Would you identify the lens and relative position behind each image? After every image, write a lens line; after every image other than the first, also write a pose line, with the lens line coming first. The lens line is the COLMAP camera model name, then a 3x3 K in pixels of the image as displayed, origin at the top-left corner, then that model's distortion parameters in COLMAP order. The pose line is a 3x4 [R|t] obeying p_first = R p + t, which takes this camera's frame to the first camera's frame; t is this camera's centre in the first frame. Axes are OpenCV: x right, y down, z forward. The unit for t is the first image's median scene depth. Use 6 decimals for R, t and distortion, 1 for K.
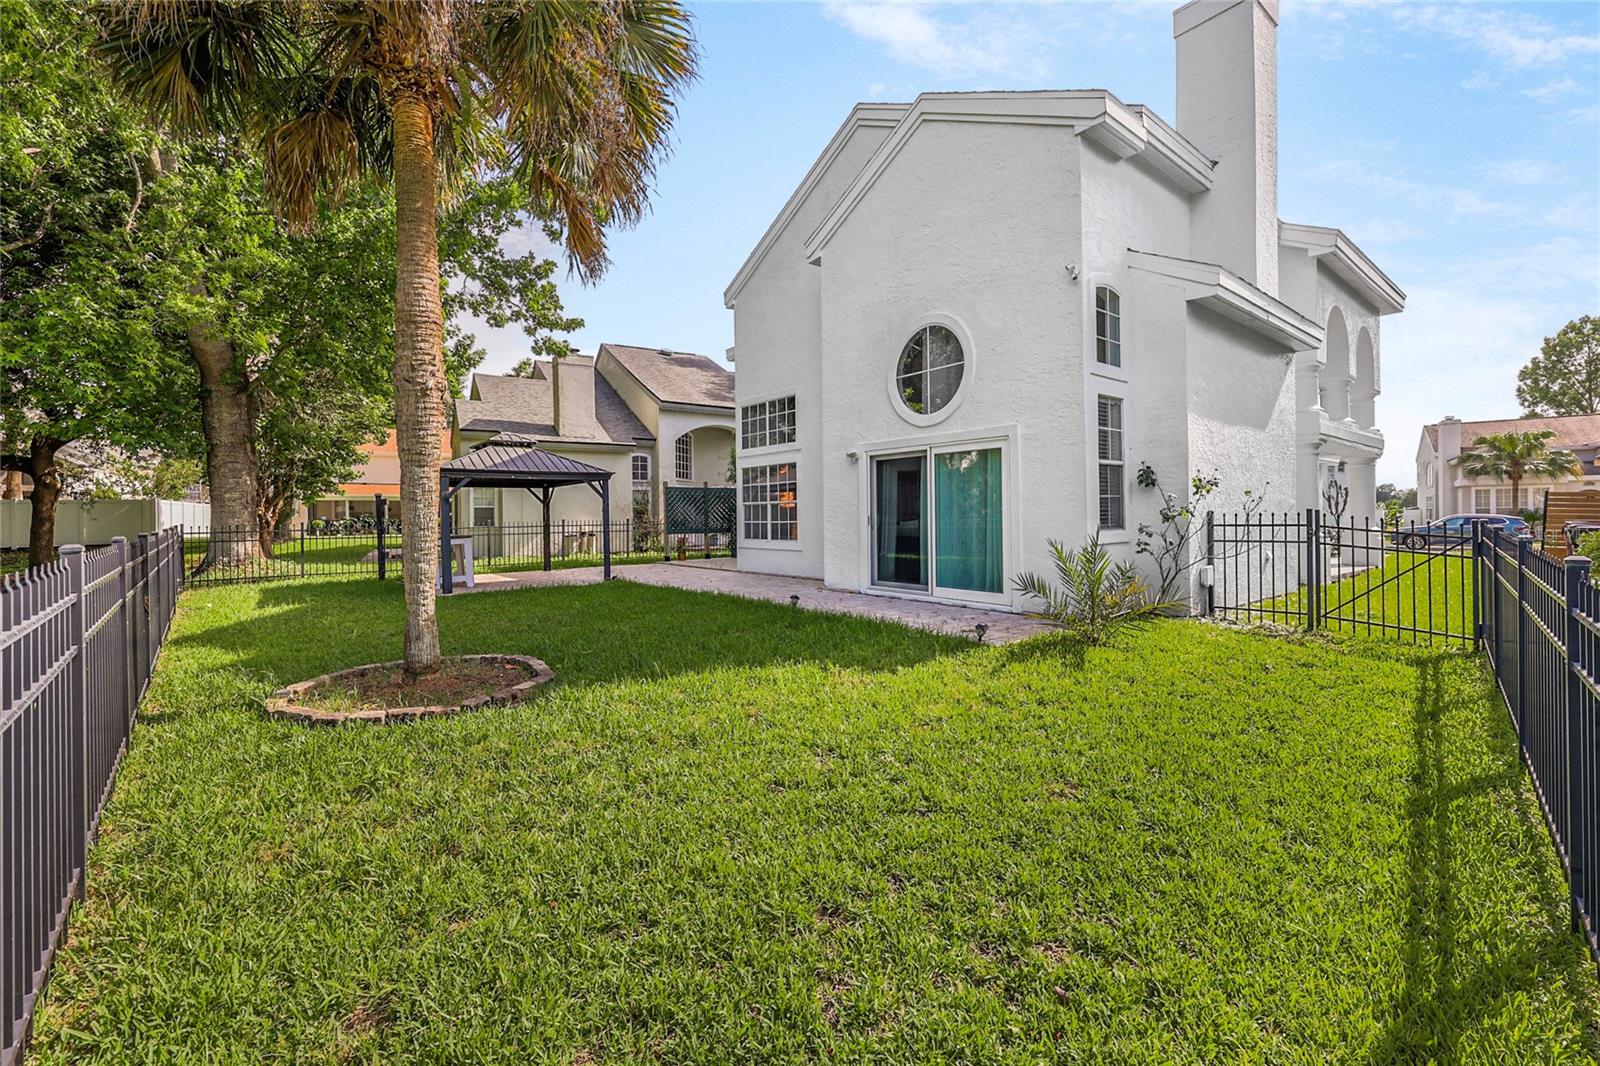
lens RADIAL K [[681.9, 0, 801.7], [0, 681.9, 514.3], [0, 0, 1]] dist [0.001610, 0.000229]
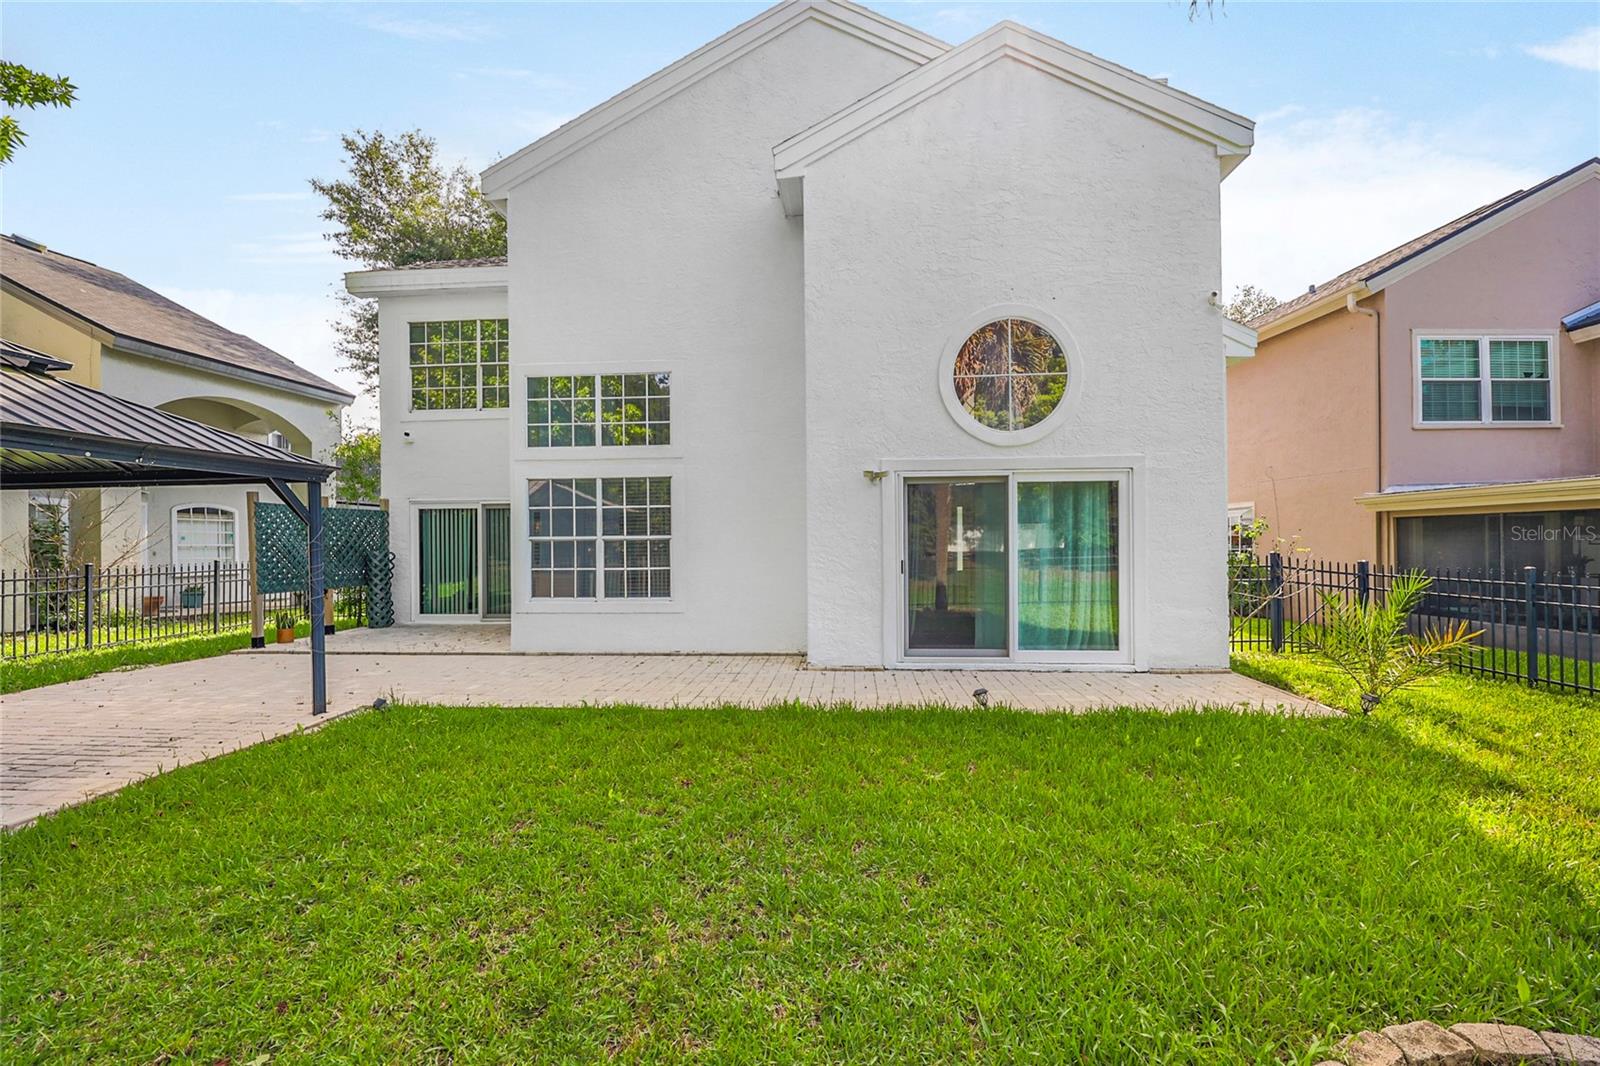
lens RADIAL K [[663.3, 0, 798.8], [0, 663.3, 538.1], [0, 0, 1]] dist [0.000585, 0.000179]
pose [[0.672839, 0.006897, 0.739757, -0.387516], [0.000371, 0.999953, -0.009660, -0.011283], [-0.739789, 0.006774, 0.672805, 0.476045]]
